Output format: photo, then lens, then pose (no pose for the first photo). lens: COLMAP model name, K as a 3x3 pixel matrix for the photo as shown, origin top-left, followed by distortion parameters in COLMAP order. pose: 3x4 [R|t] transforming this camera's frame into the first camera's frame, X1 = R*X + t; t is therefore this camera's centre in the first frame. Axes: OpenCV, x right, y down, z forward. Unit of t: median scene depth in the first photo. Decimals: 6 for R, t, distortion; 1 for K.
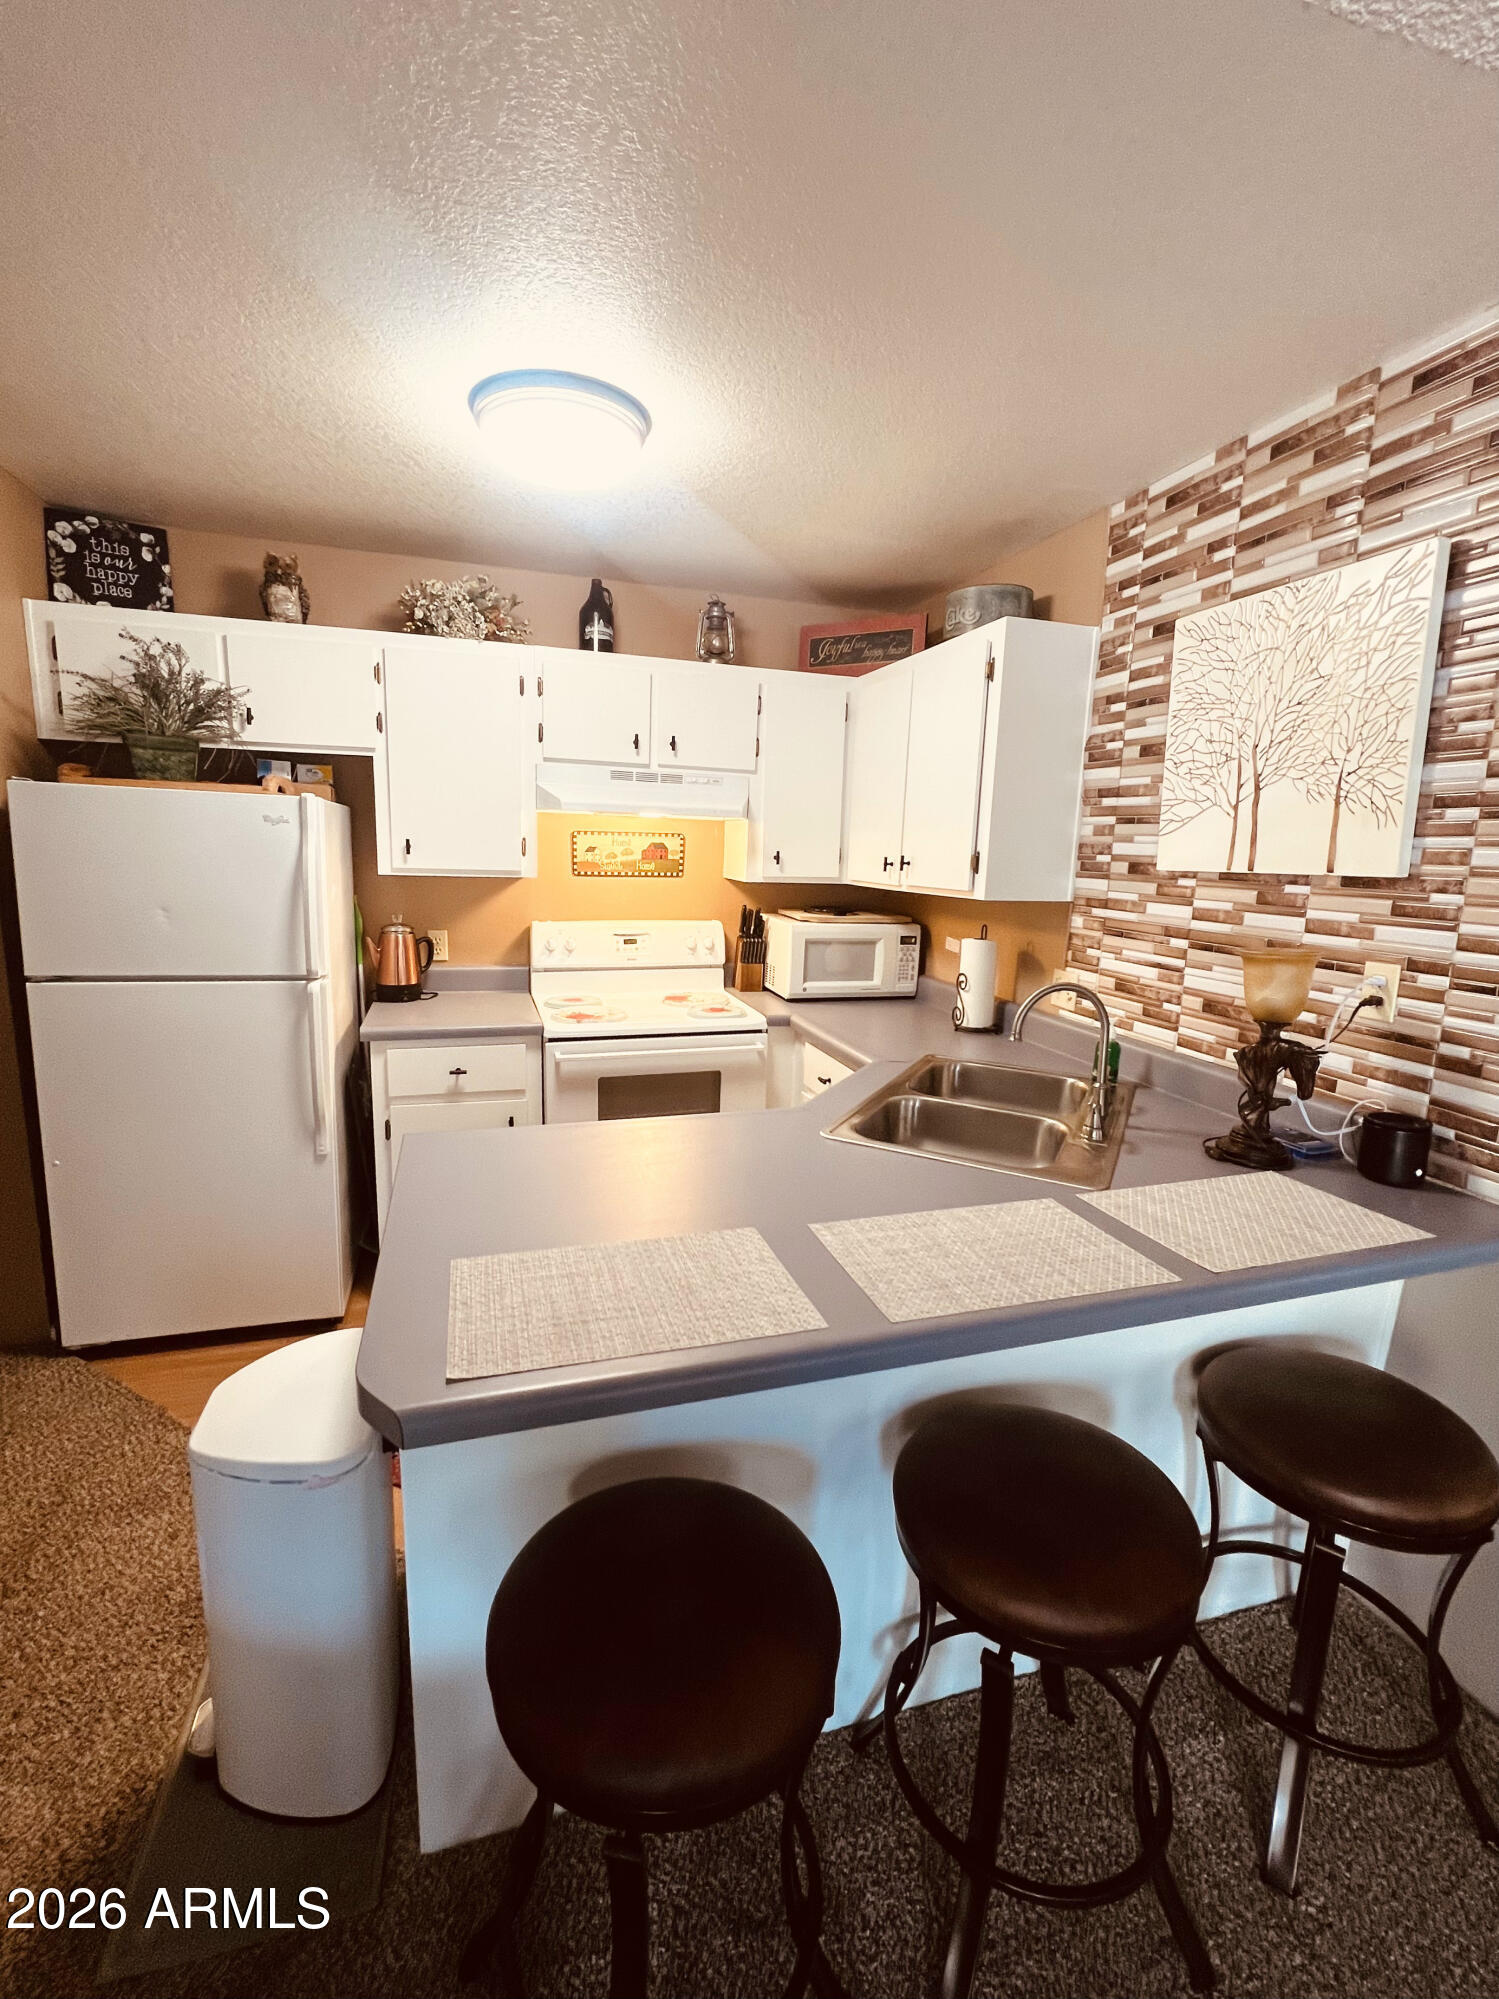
lens RADIAL K [[881.3, 0, 735.0], [0, 881.3, 995.2], [0, 0, 1]] dist [0.001195, 0.000399]
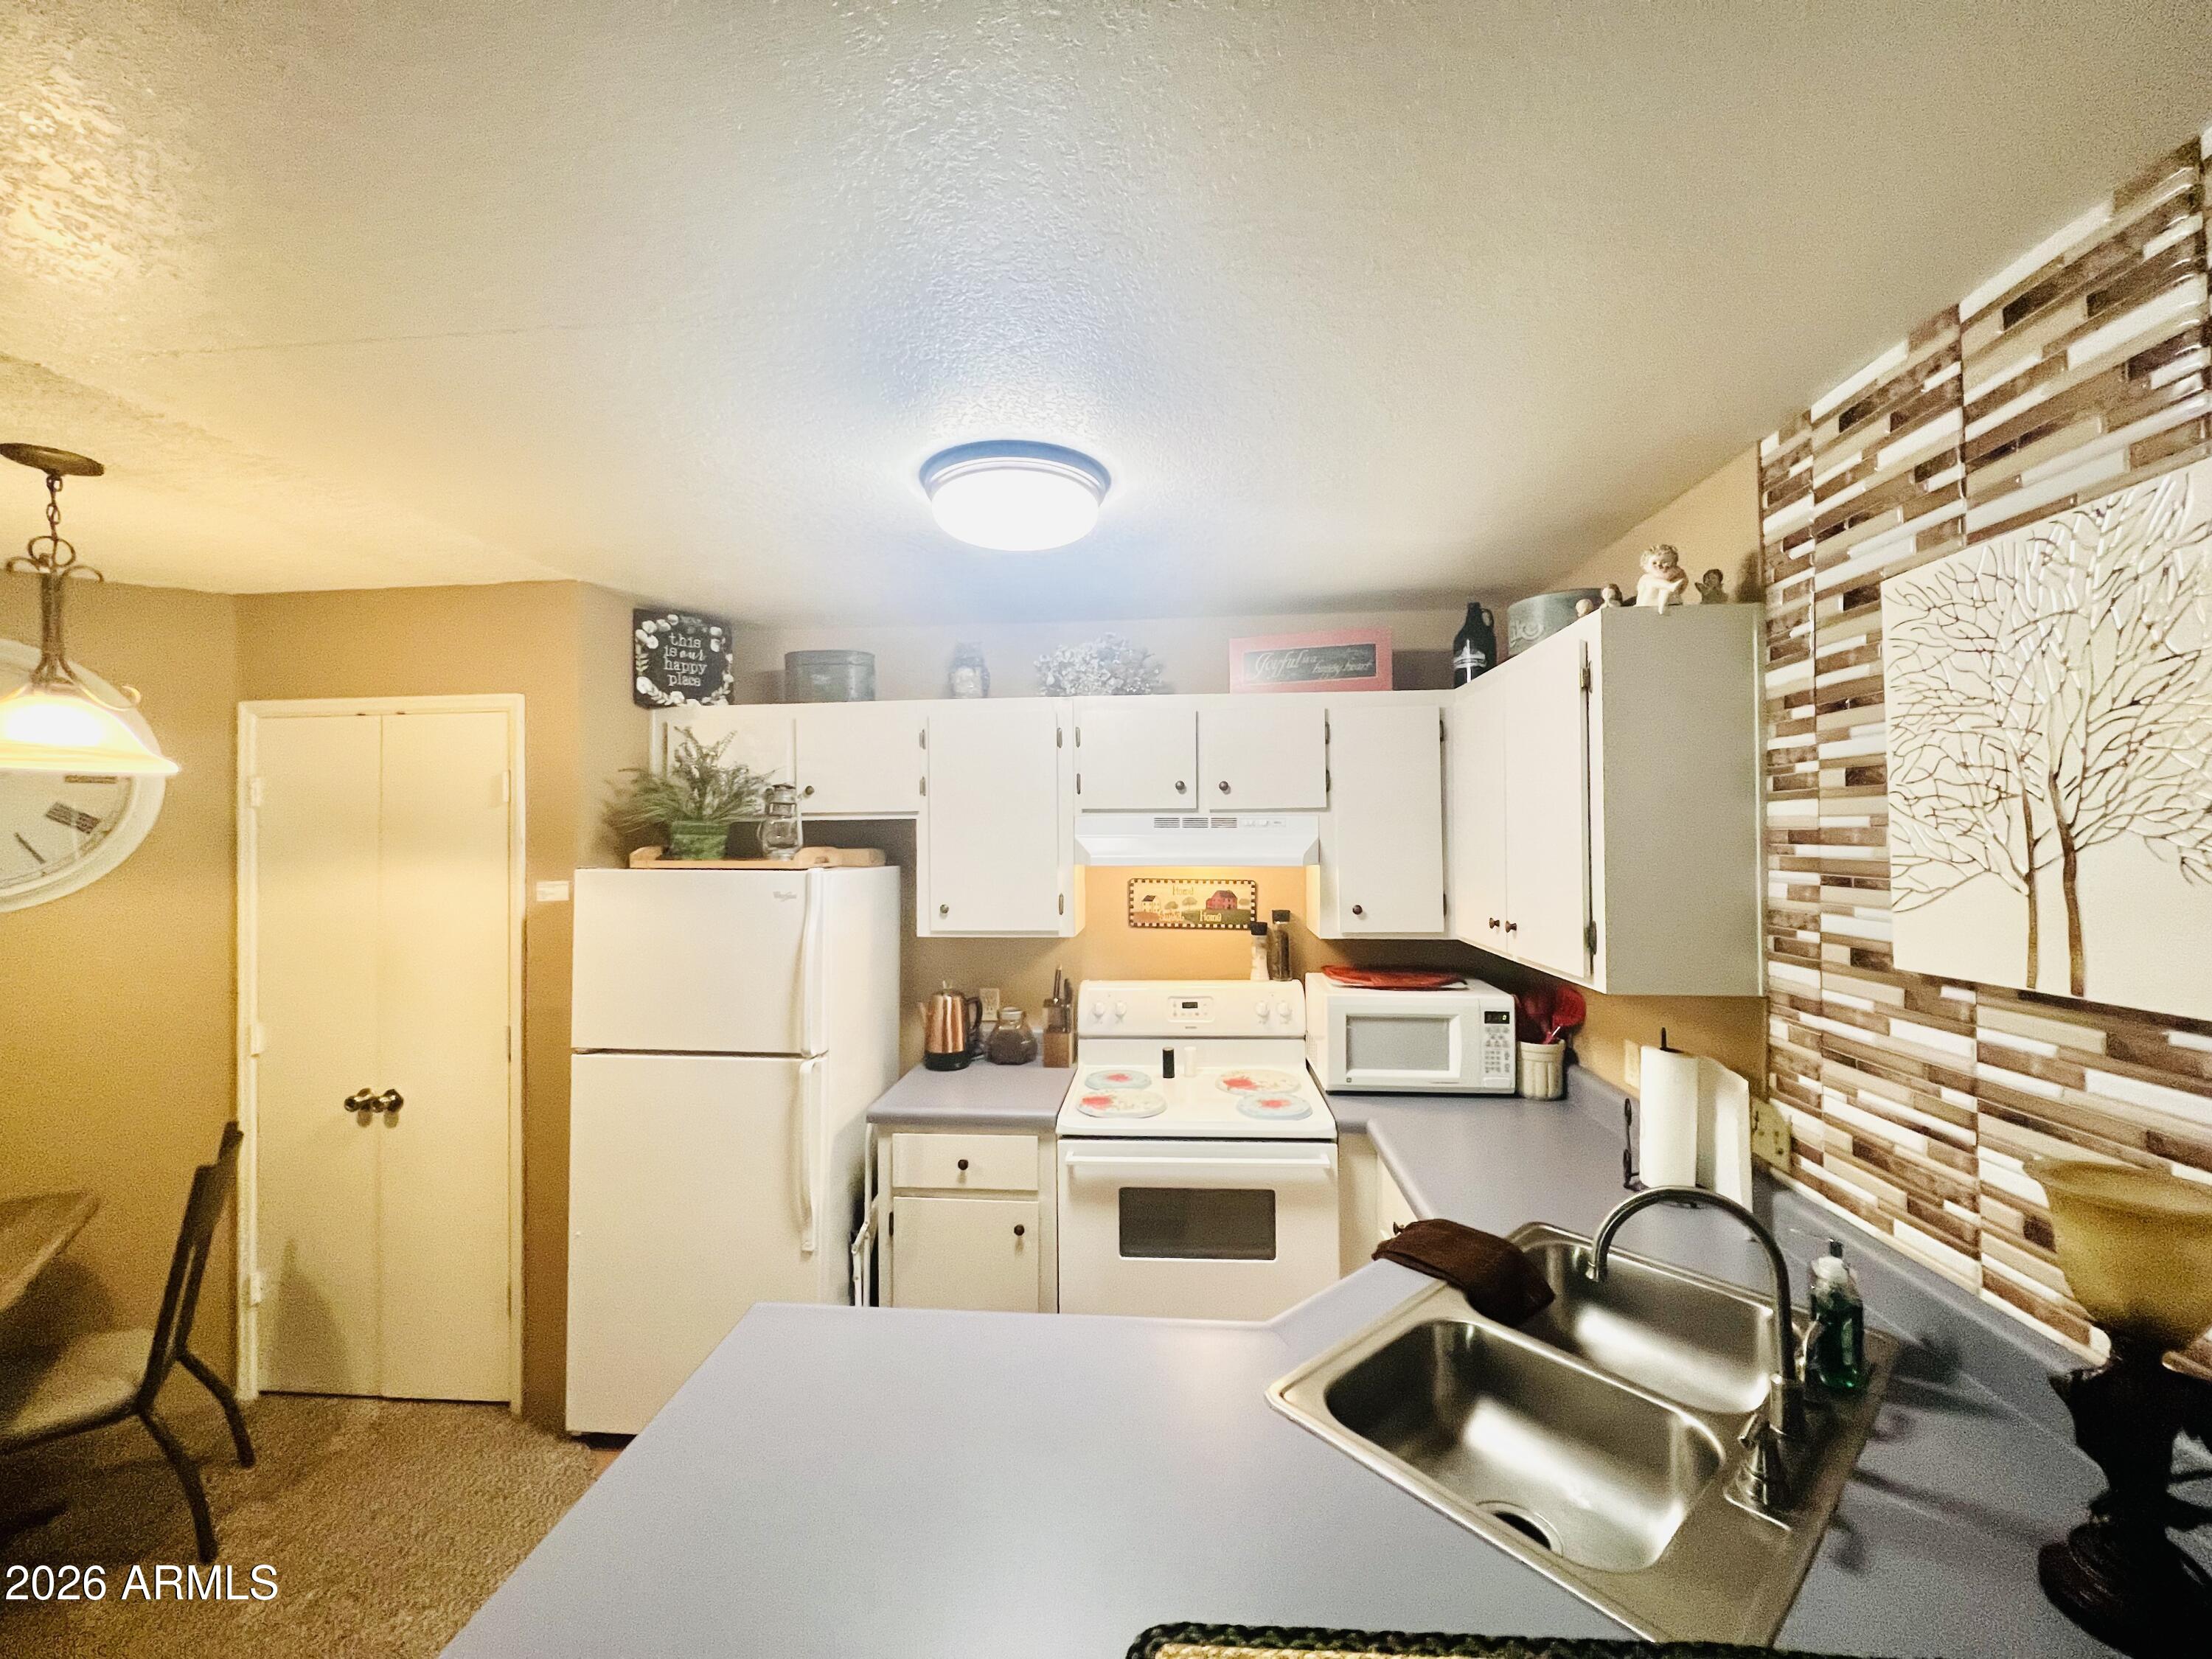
lens RADIAL K [[884.4, 0, 1110.0], [0, 884.4, 821.6], [0, 0, 1]] dist [-0.003788, 0.001617]
pose [[0.927537, -0.041453, -0.371424, 0.205677], [-0.030599, 0.982070, -0.186017, -0.111823], [0.372475, 0.183903, 0.909638, 0.226261]]
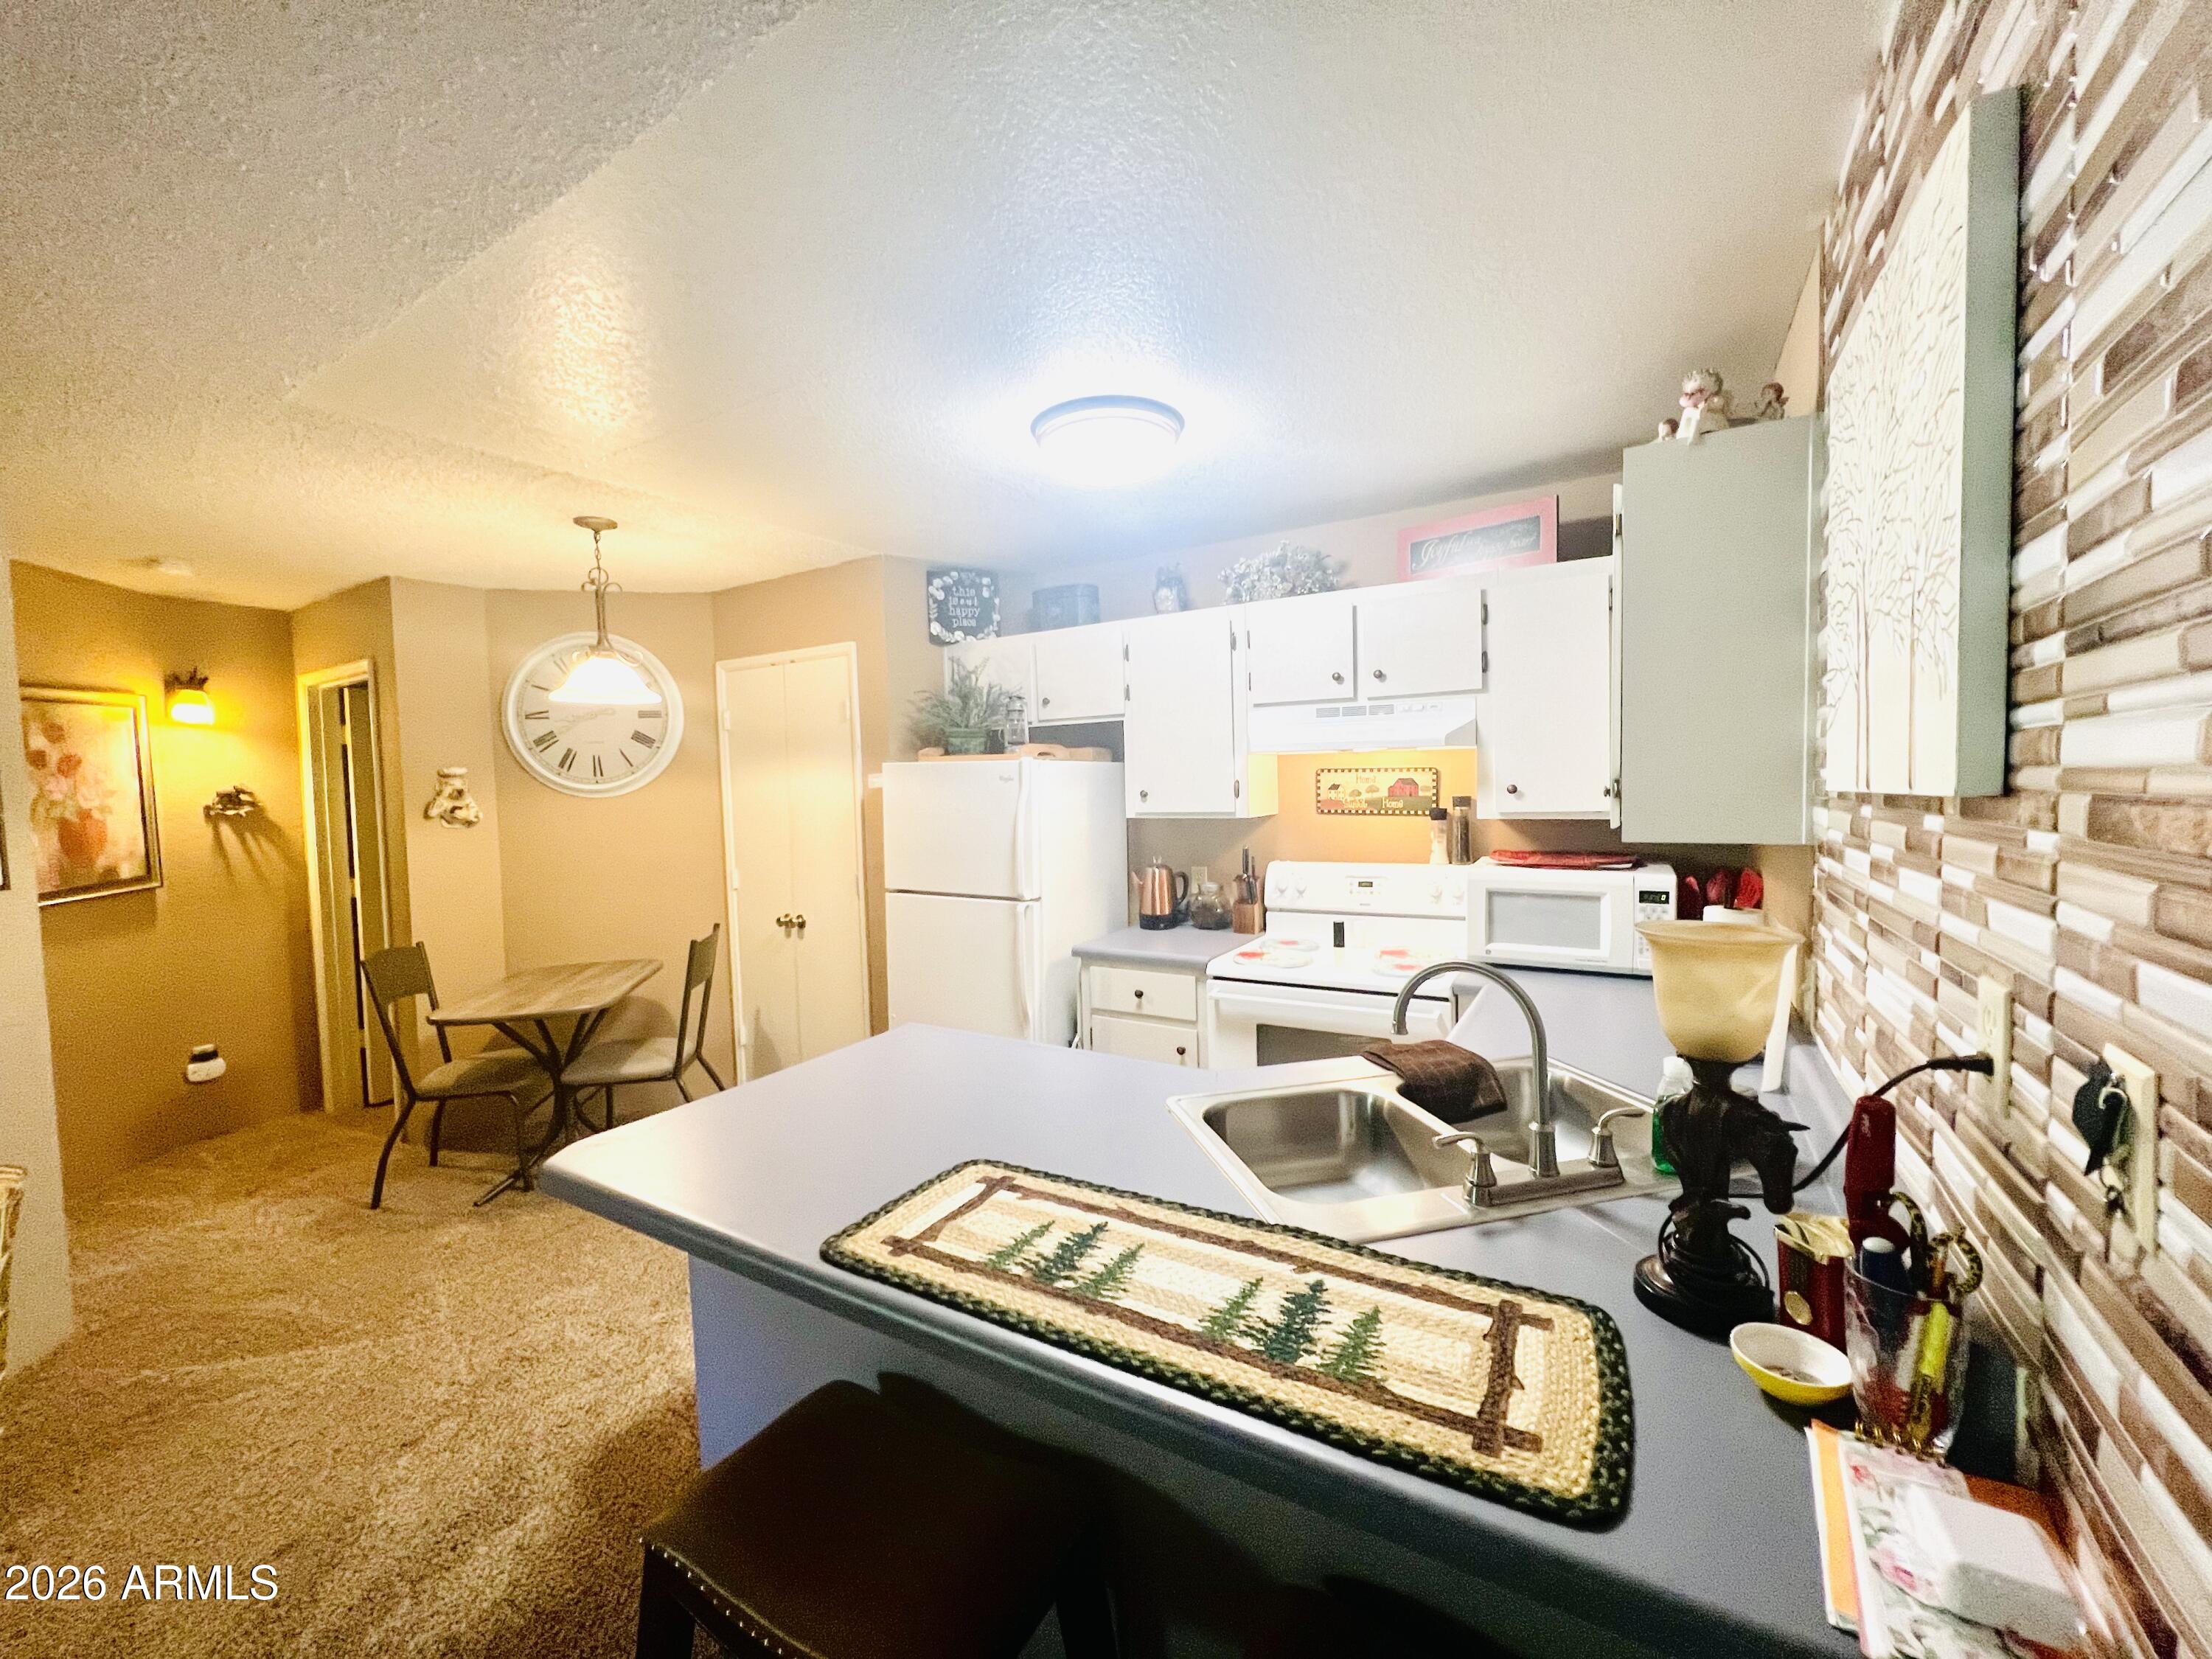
lens RADIAL K [[884.4, 0, 1108.2], [0, 884.4, 825.1], [0, 0, 1]] dist [-0.003788, 0.001617]
pose [[0.667425, -0.008122, -0.744633, 0.587641], [-0.083561, 0.992808, -0.085727, -0.031482], [0.739974, 0.119439, 0.661946, 0.266548]]
